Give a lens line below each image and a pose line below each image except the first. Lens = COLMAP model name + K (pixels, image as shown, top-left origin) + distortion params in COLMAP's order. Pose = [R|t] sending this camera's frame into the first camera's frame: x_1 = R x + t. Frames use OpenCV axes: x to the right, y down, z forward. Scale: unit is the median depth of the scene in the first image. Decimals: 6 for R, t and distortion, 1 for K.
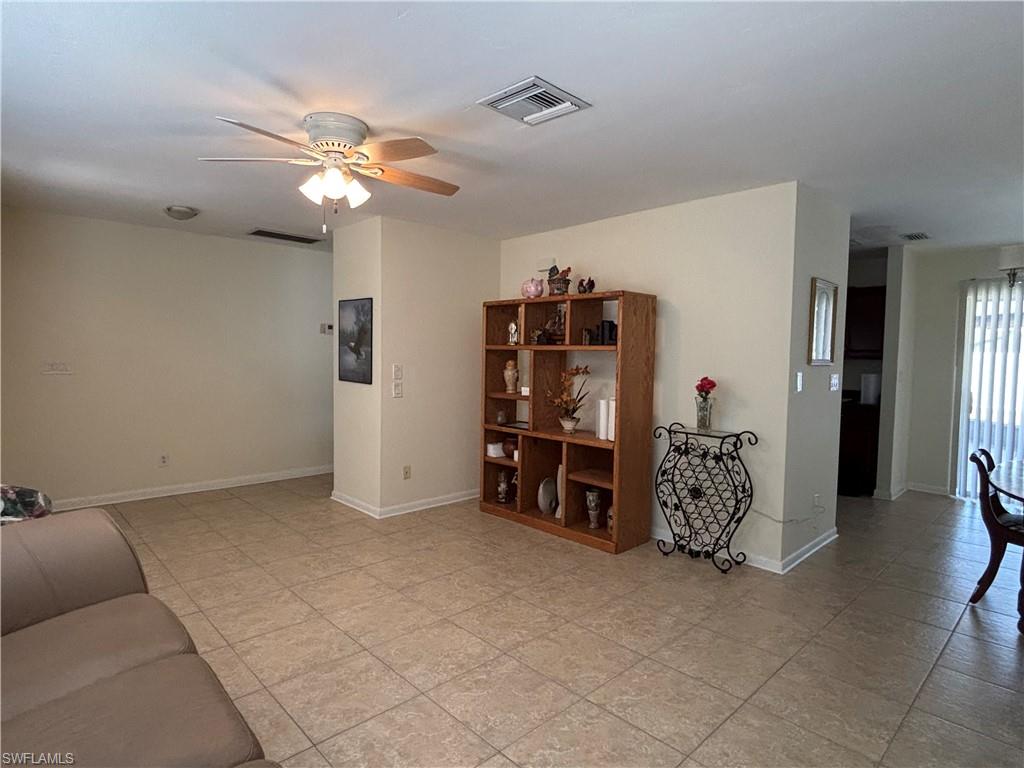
lens RADIAL K [[563.5, 0, 509.8], [0, 563.5, 375.2], [0, 0, 1]] dist [0.019205, -0.008357]
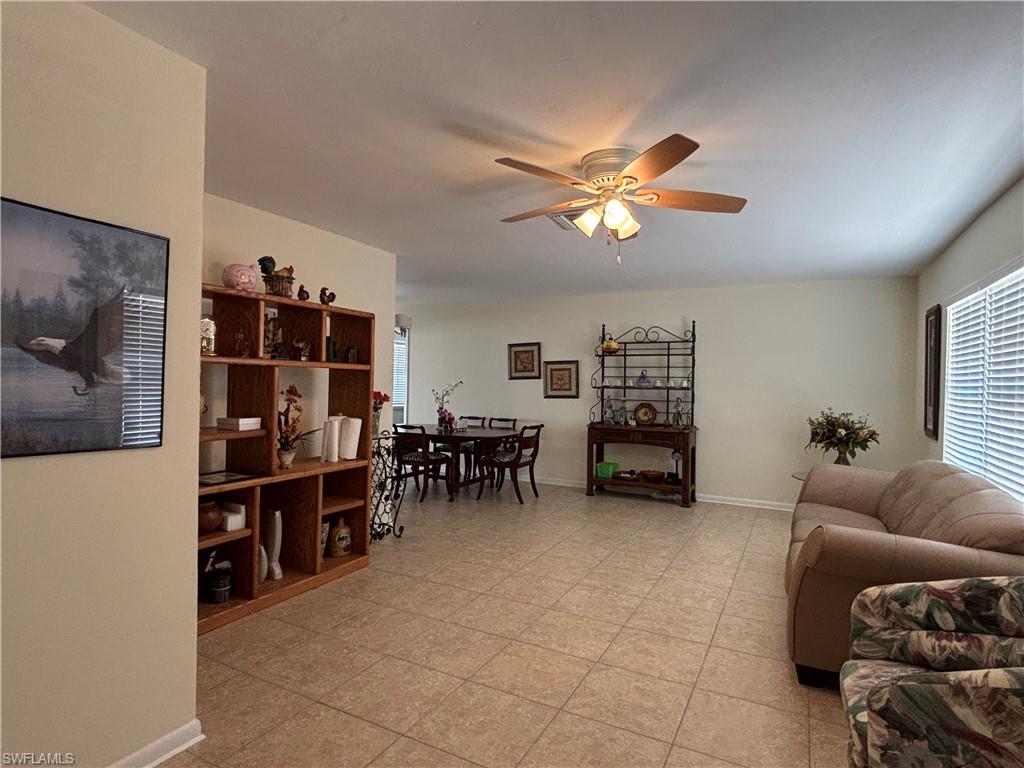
lens RADIAL K [[563.5, 0, 507.2], [0, 563.5, 379.7], [0, 0, 1]] dist [0.019205, -0.008357]
pose [[-0.323280, -0.021725, 0.946054, -0.918942], [0.011385, 0.999575, 0.026844, -0.052027], [-0.946235, 0.019449, -0.322895, 1.141040]]
